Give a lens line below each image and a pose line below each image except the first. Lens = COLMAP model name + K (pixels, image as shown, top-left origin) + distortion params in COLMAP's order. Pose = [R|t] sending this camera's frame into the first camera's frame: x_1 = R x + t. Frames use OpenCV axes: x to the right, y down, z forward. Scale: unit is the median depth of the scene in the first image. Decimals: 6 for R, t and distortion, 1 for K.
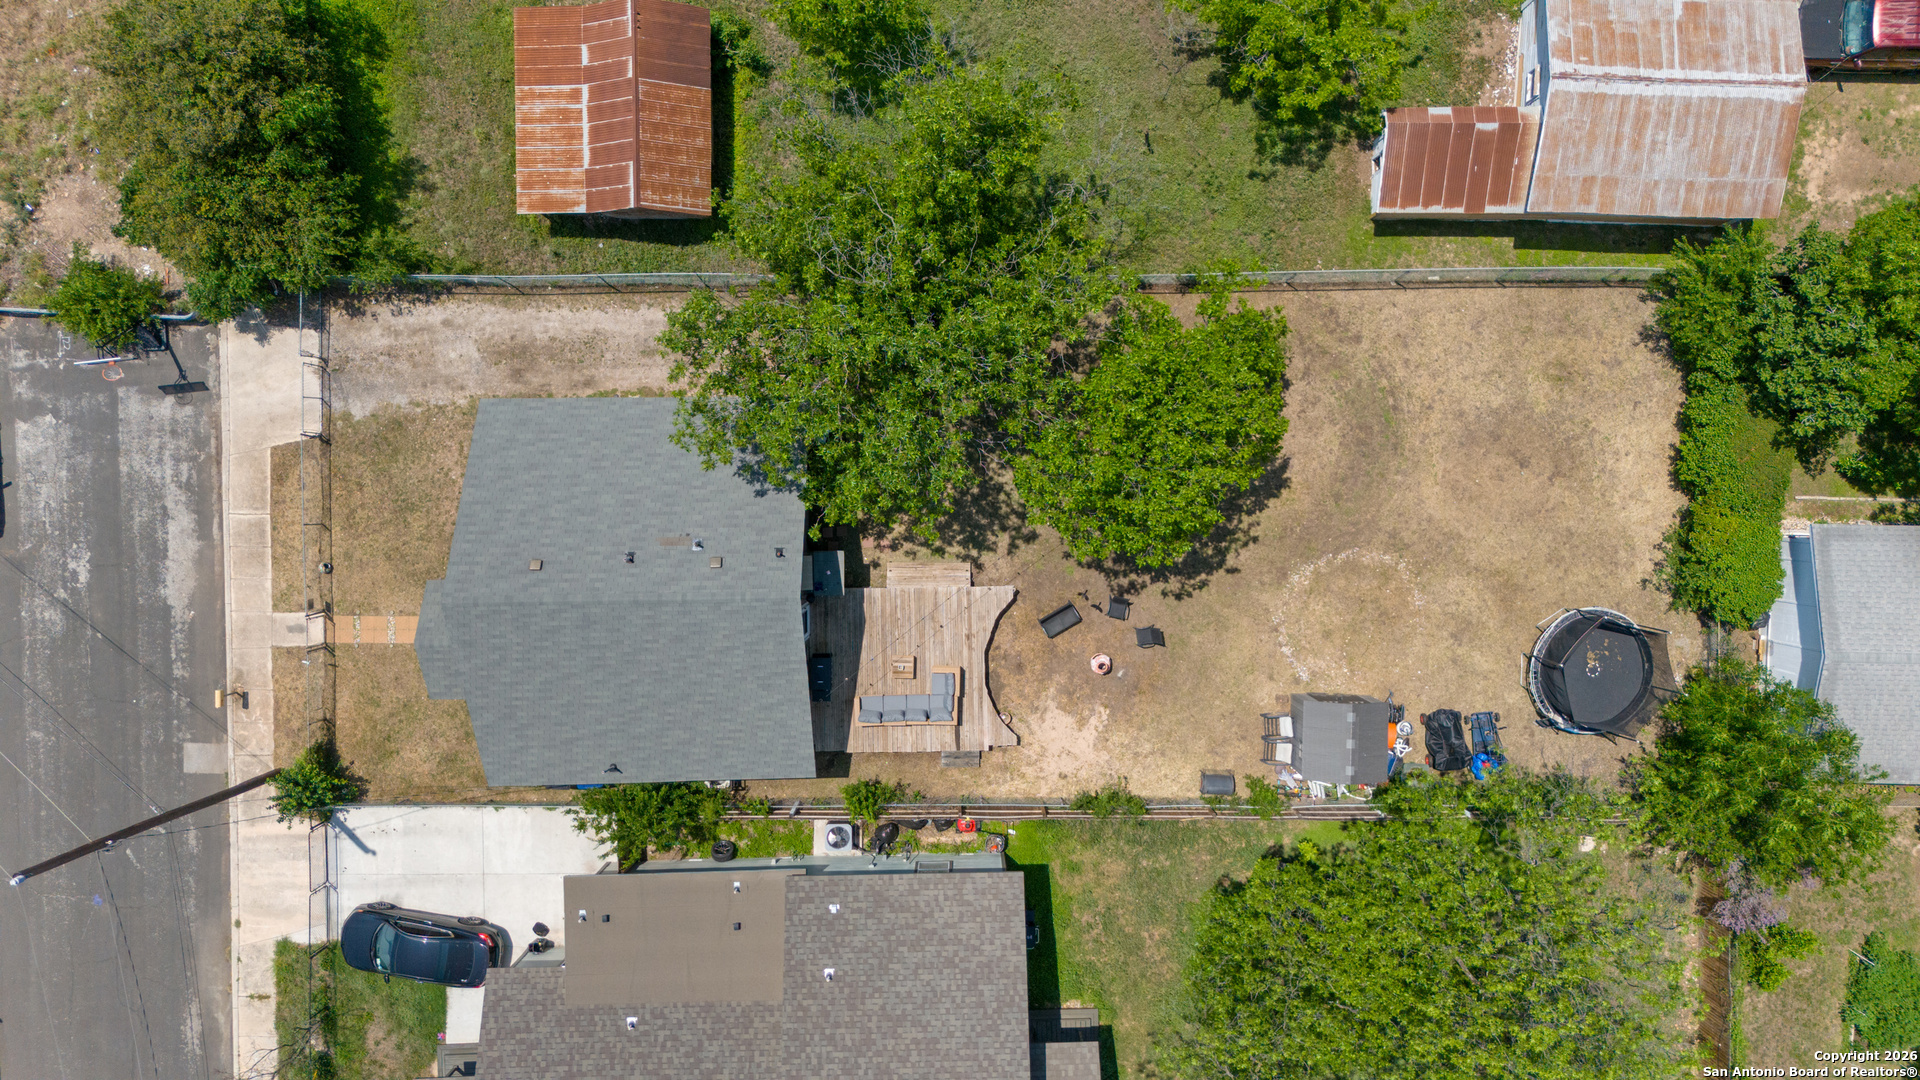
lens RADIAL K [[1410.4, 0, 962.8], [0, 1410.4, 546.7], [0, 0, 1]] dist [0.057081, -0.046900]
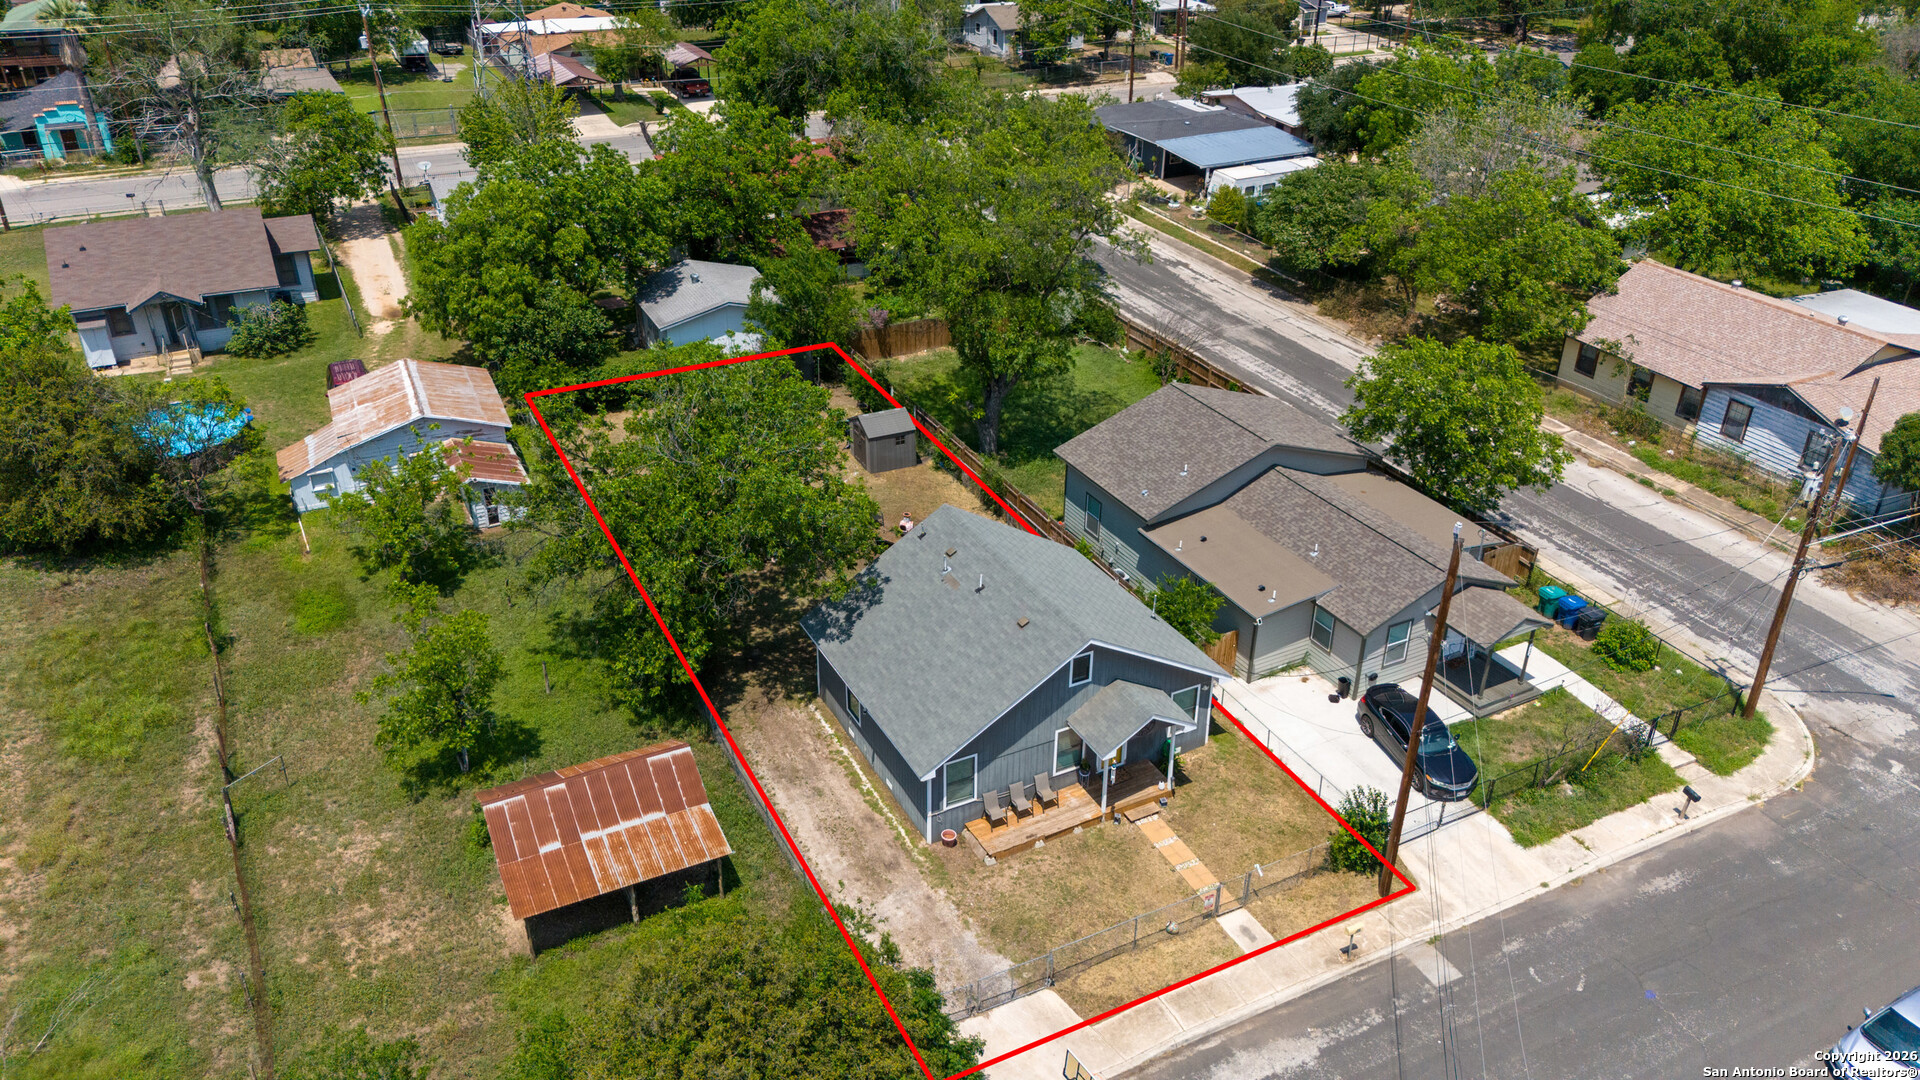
lens RADIAL K [[1410.4, 0, 962.8], [0, 1410.4, 546.7], [0, 0, 1]] dist [0.057081, -0.046900]
pose [[-0.457270, -0.440921, 0.772330, -0.975690], [0.889074, -0.247421, 0.385138, -0.391199], [0.021275, 0.862770, 0.505149, 0.329184]]
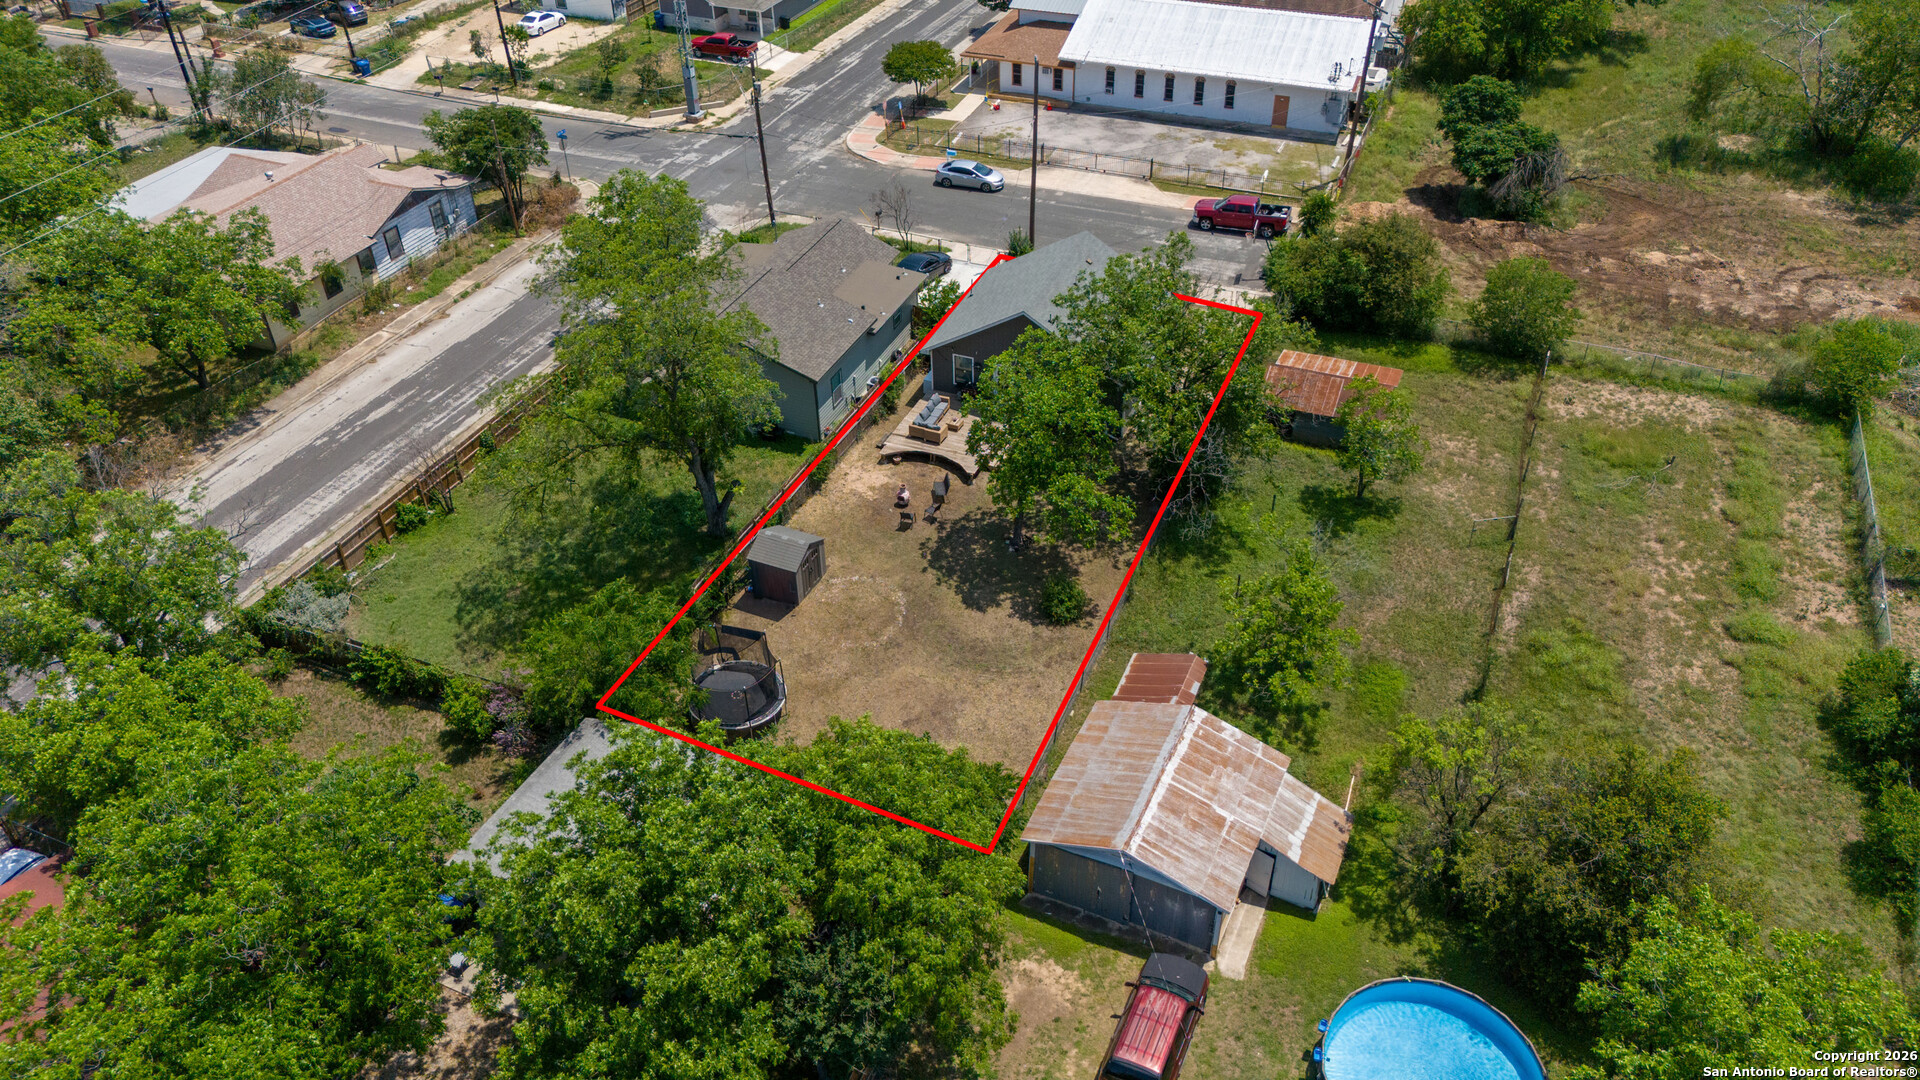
lens RADIAL K [[1410.4, 0, 962.8], [0, 1410.4, 546.7], [0, 0, 1]] dist [0.057081, -0.046900]
pose [[-0.391244, 0.562888, -0.728069, 1.173839], [-0.920108, -0.254869, 0.297395, -0.426364], [-0.018162, 0.786256, 0.617634, 0.121829]]
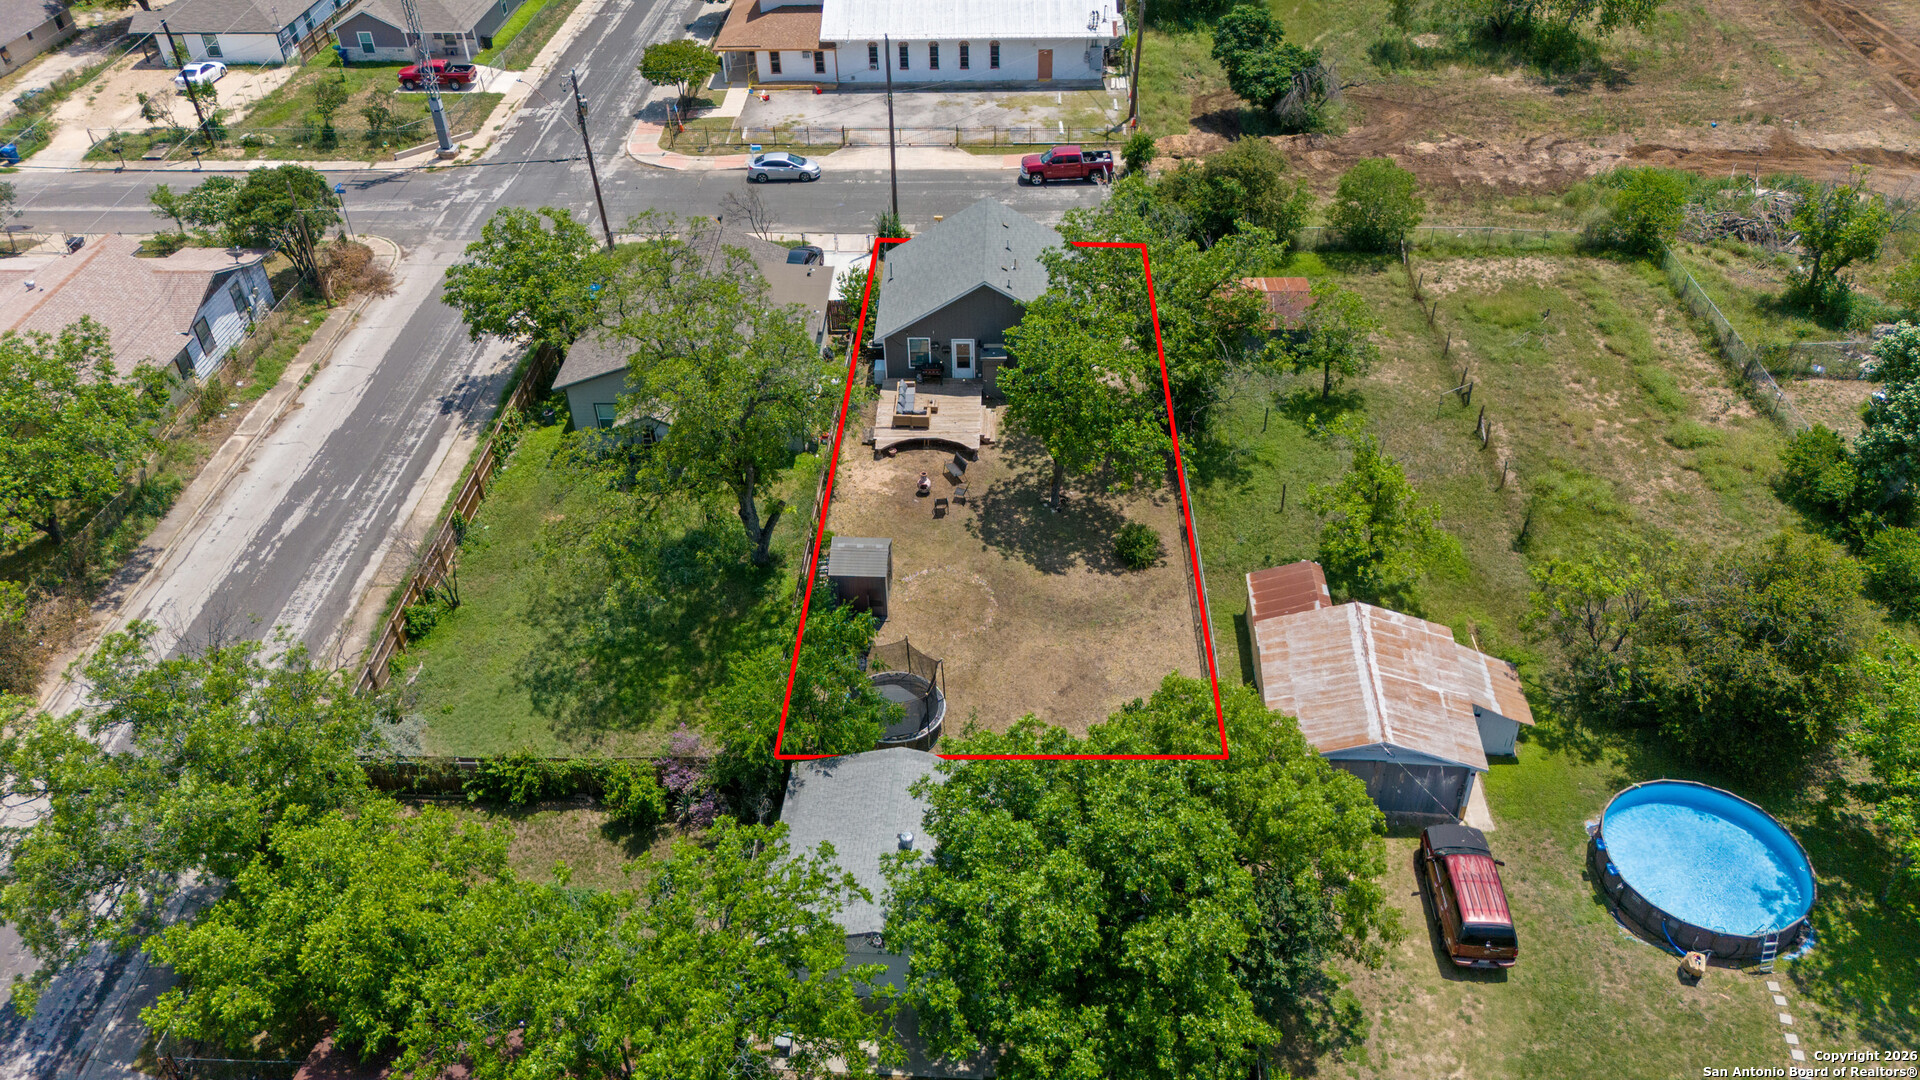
lens RADIAL K [[1410.4, 0, 962.8], [0, 1410.4, 546.7], [0, 0, 1]] dist [0.057081, -0.046900]
pose [[-0.044889, 0.619246, -0.783913, 1.278877], [-0.998895, -0.038762, 0.026580, 0.001188], [-0.013926, 0.784240, 0.620302, 0.135733]]
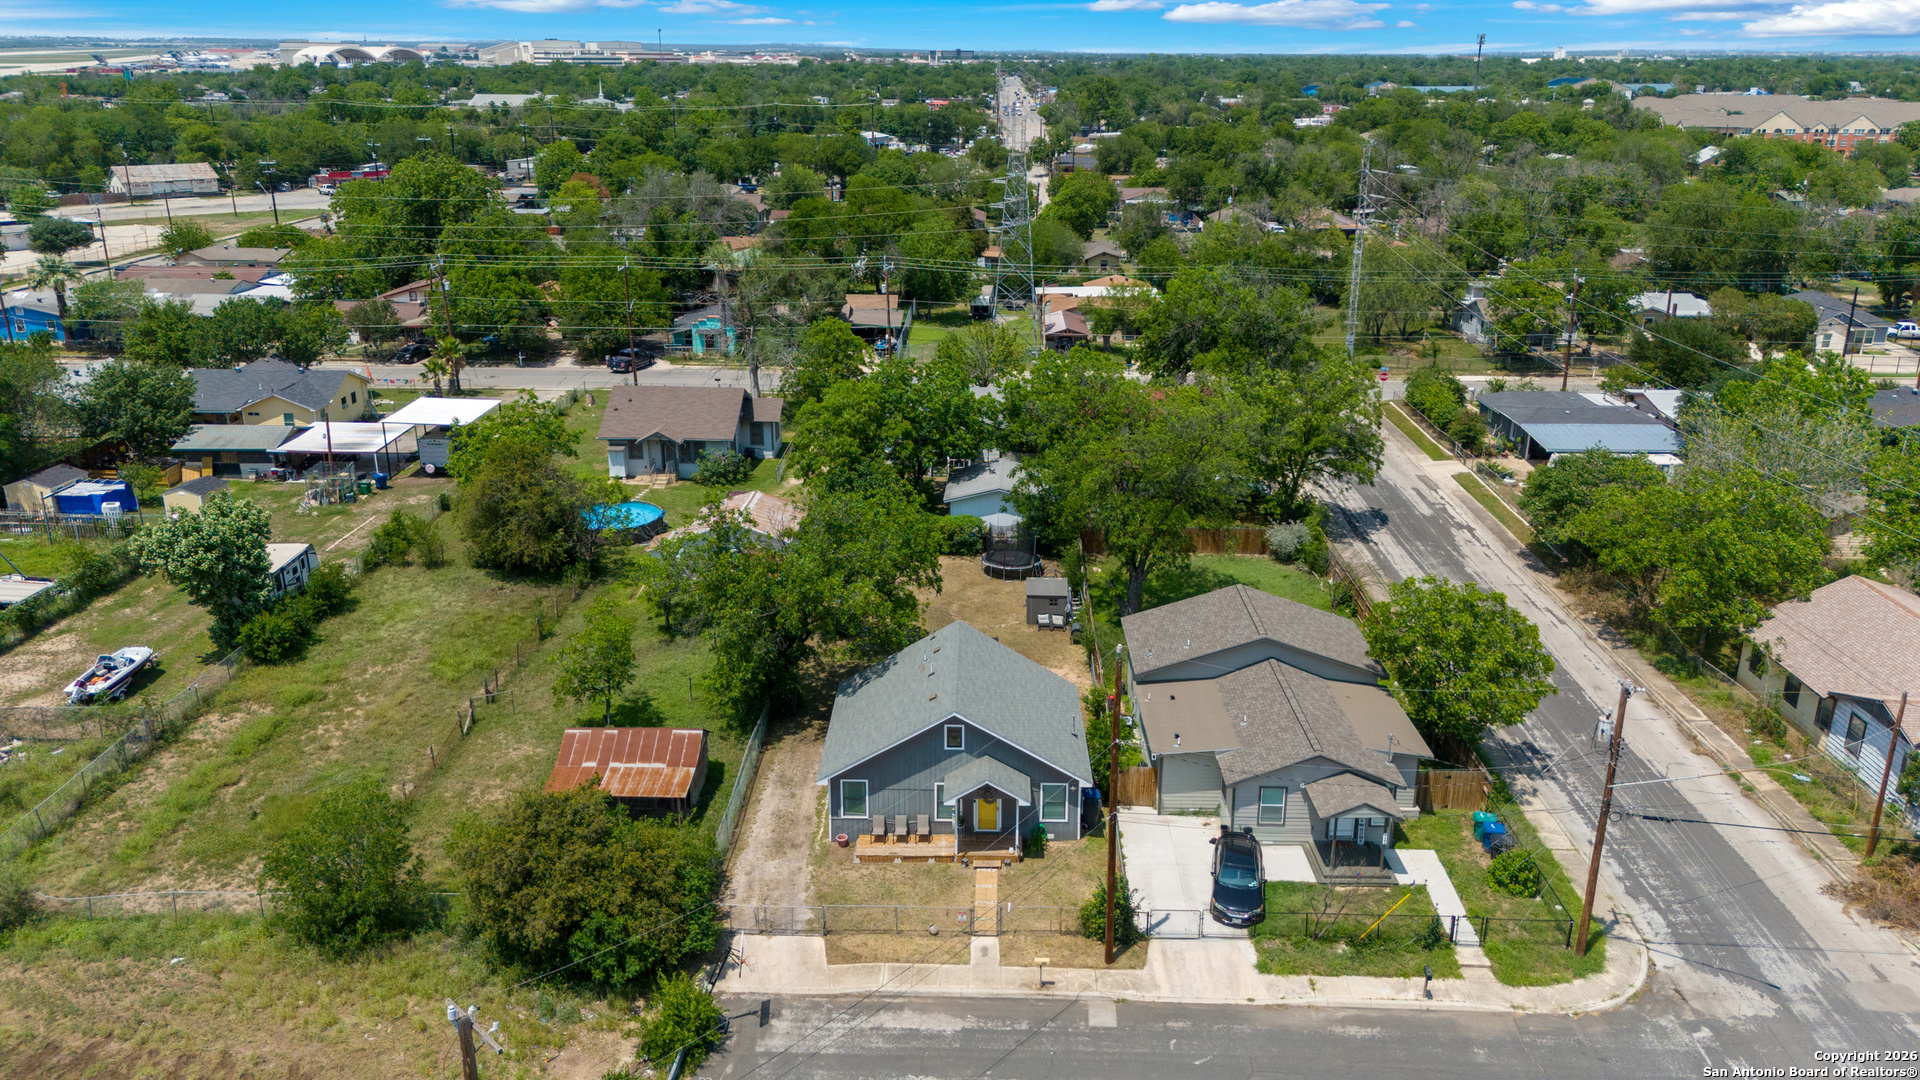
lens RADIAL K [[1410.4, 0, 962.8], [0, 1410.4, 546.7], [0, 0, 1]] dist [0.057081, -0.046900]
pose [[0.026877, -0.326520, 0.944808, -1.463751], [0.999136, -0.021198, -0.035749, 0.088799], [0.031701, 0.944953, 0.325668, 0.306538]]
